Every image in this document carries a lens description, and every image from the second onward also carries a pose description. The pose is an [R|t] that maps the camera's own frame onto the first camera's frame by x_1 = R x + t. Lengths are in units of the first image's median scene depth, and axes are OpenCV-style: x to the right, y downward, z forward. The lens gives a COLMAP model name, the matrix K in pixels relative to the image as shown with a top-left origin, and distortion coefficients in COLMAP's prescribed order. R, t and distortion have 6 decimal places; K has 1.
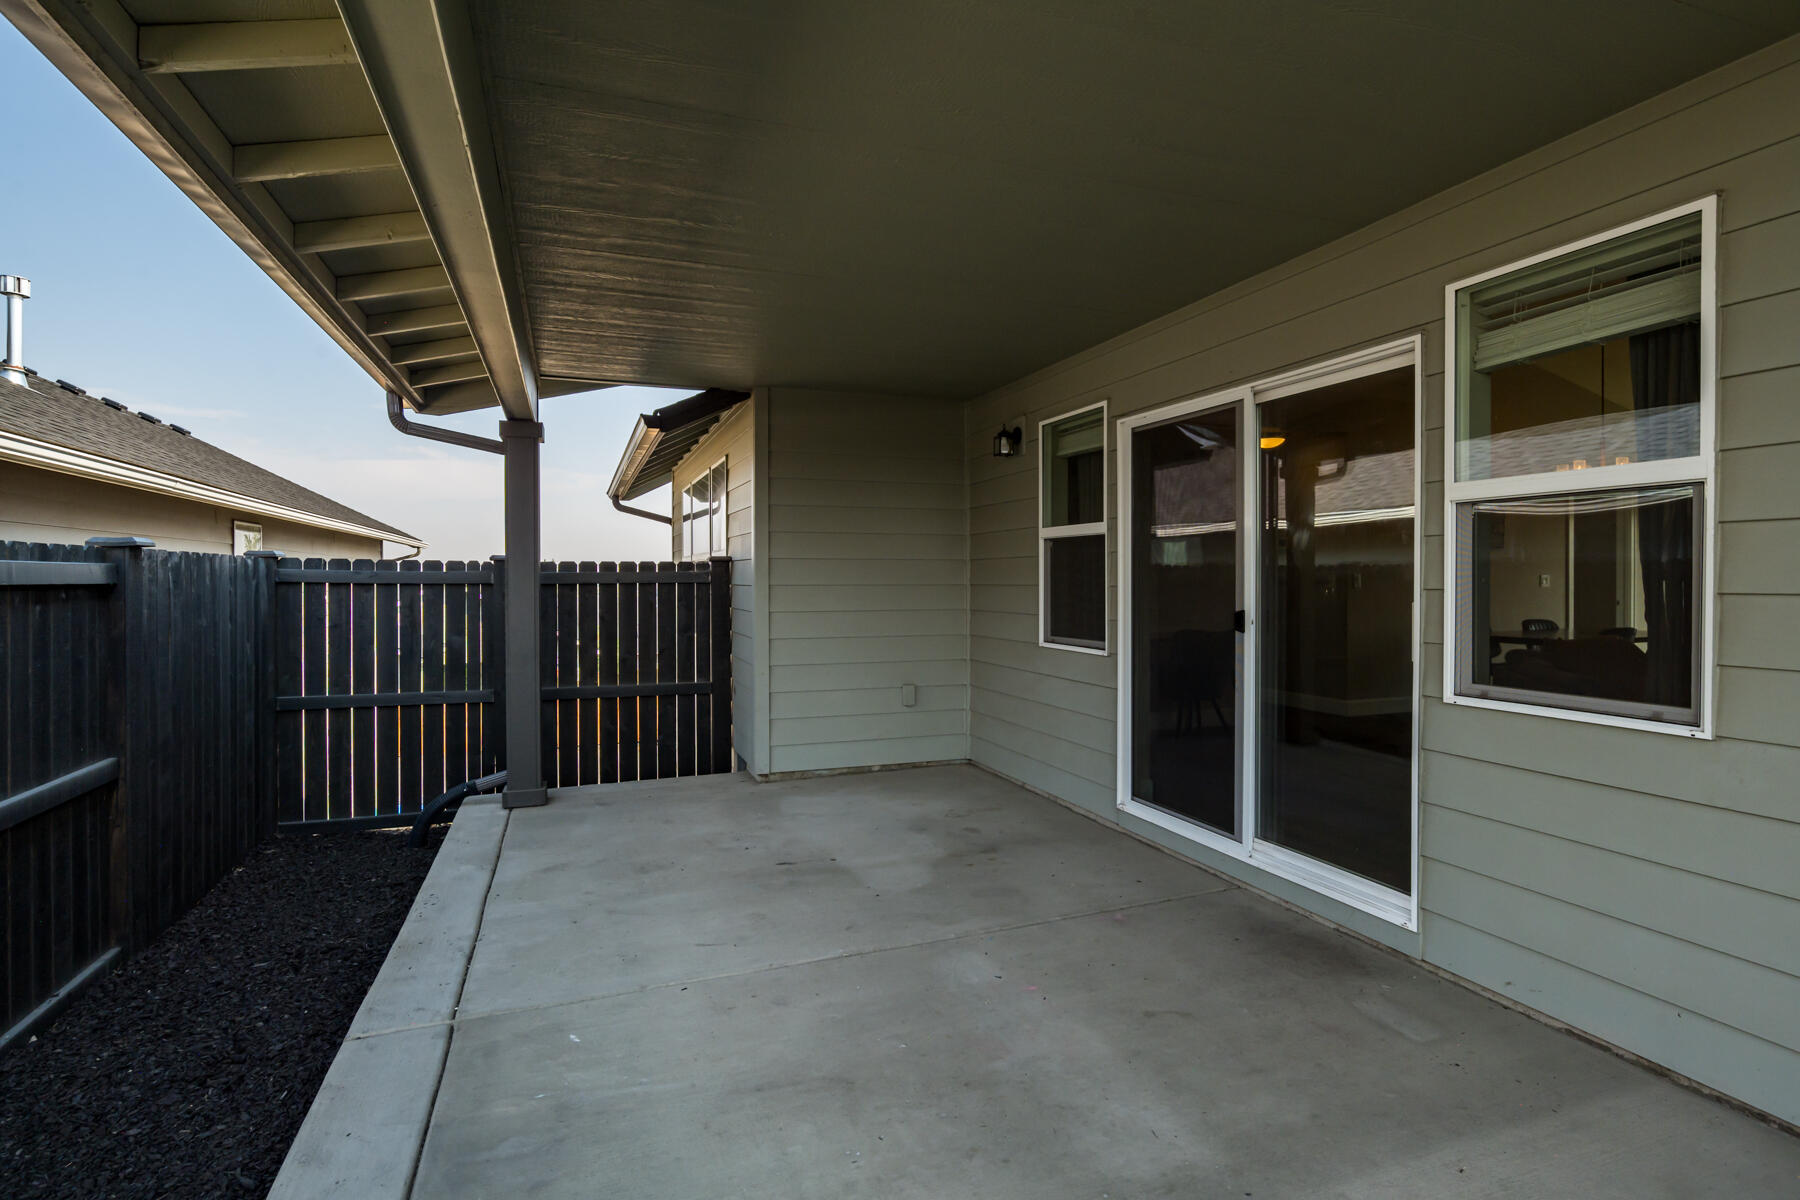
lens RADIAL K [[911.3, 0, 898.4], [0, 911.3, 588.1], [0, 0, 1]] dist [-0.017951, 0.008960]
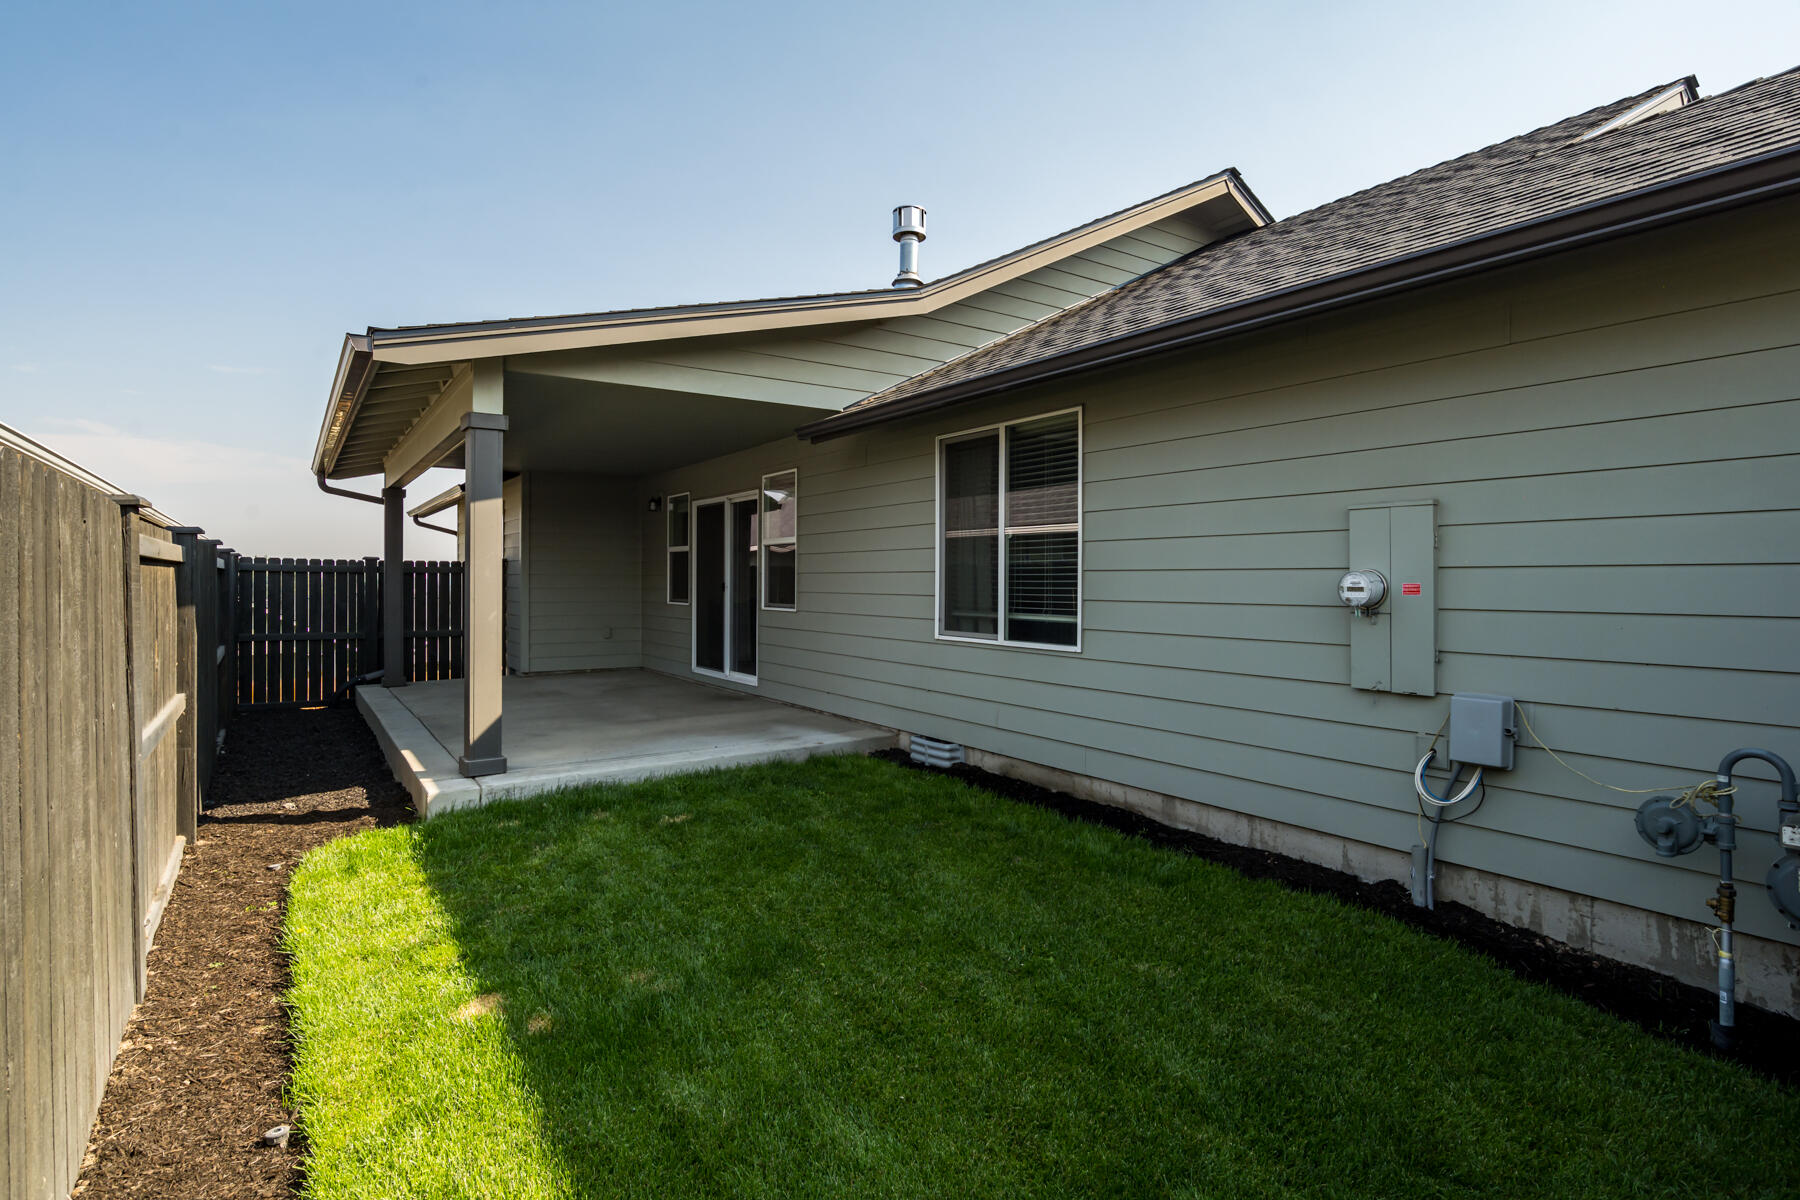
lens RADIAL K [[911.3, 0, 901.7], [0, 911.3, 597.8], [0, 0, 1]] dist [-0.017951, 0.008960]
pose [[0.969640, 0.004203, 0.244501, 0.163763], [-0.005058, 0.999983, 0.002867, 0.040657], [-0.244484, -0.004017, 0.969645, -1.139781]]
